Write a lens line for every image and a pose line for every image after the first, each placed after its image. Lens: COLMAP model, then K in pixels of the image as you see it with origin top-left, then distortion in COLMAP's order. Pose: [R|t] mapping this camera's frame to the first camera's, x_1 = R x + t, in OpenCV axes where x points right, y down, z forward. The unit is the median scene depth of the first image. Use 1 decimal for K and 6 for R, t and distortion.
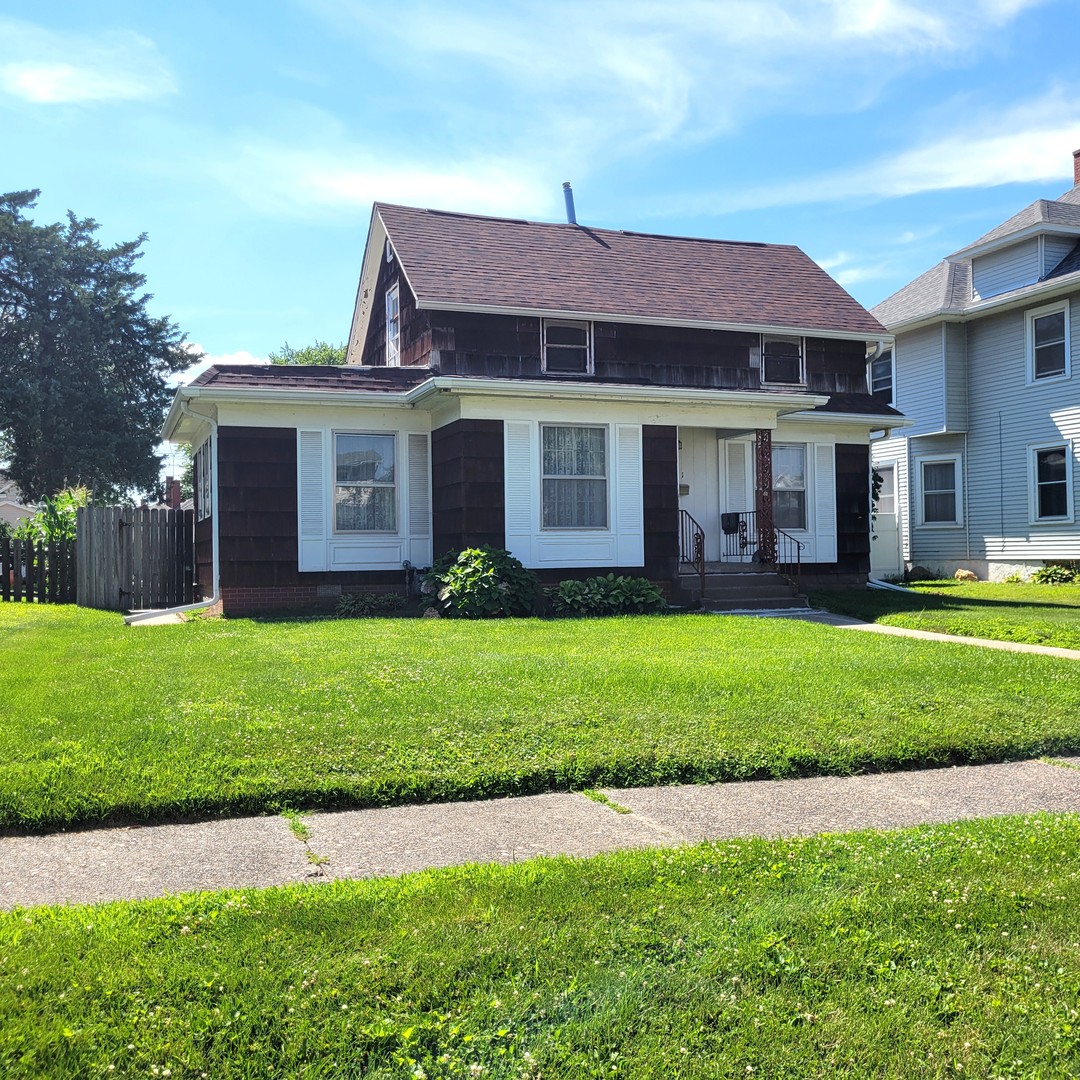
lens RADIAL K [[1090.4, 0, 537.0], [0, 1090.4, 539.7], [0, 0, 1]] dist [0.043556, 0.000000]
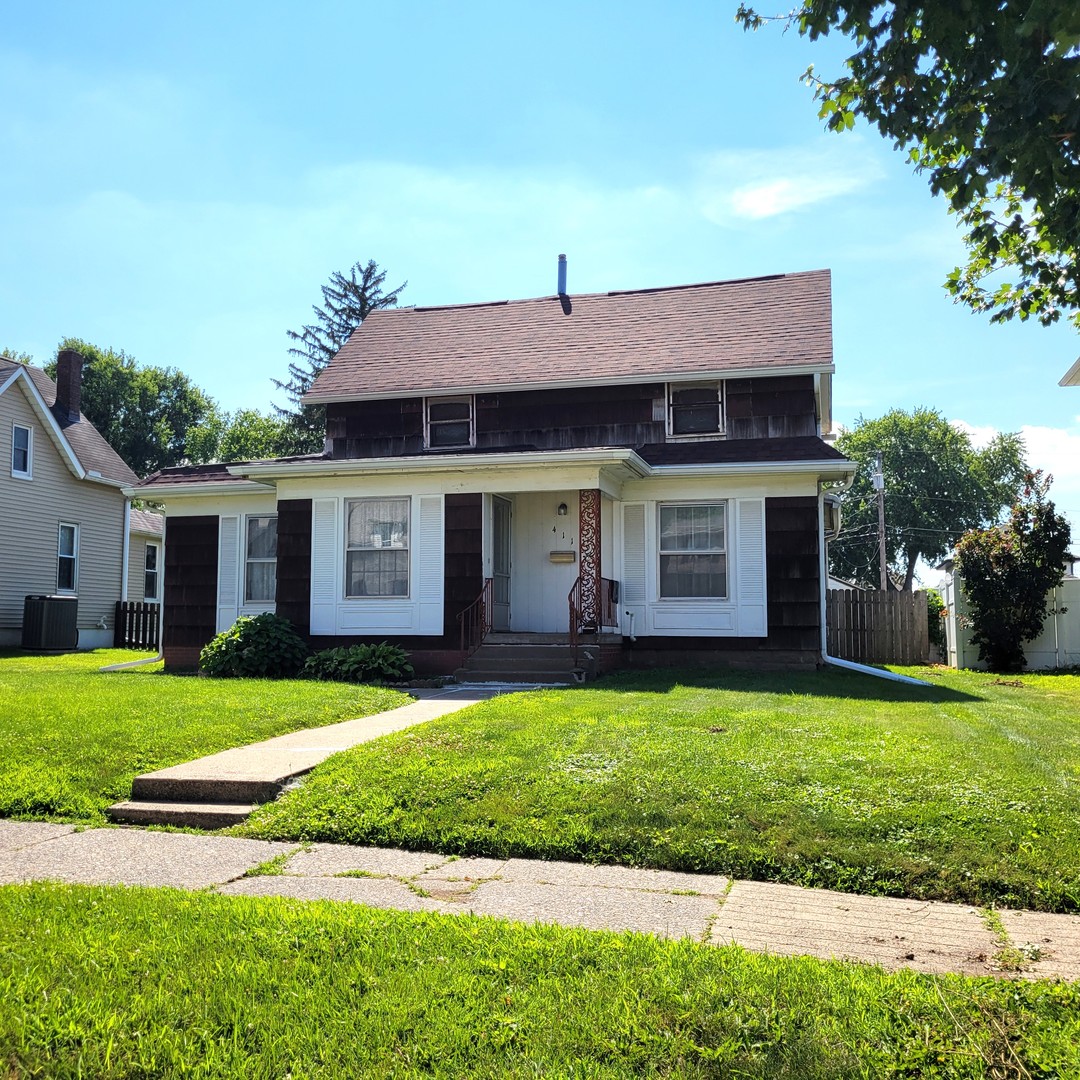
lens RADIAL K [[1090.4, 0, 536.0], [0, 1090.4, 539.2], [0, 0, 1]] dist [0.043556, 0.000000]
pose [[0.792909, -0.036894, -0.608222, 0.712193], [-0.004059, 0.997823, -0.065820, 0.001877], [0.609326, 0.054658, 0.791034, 0.236275]]
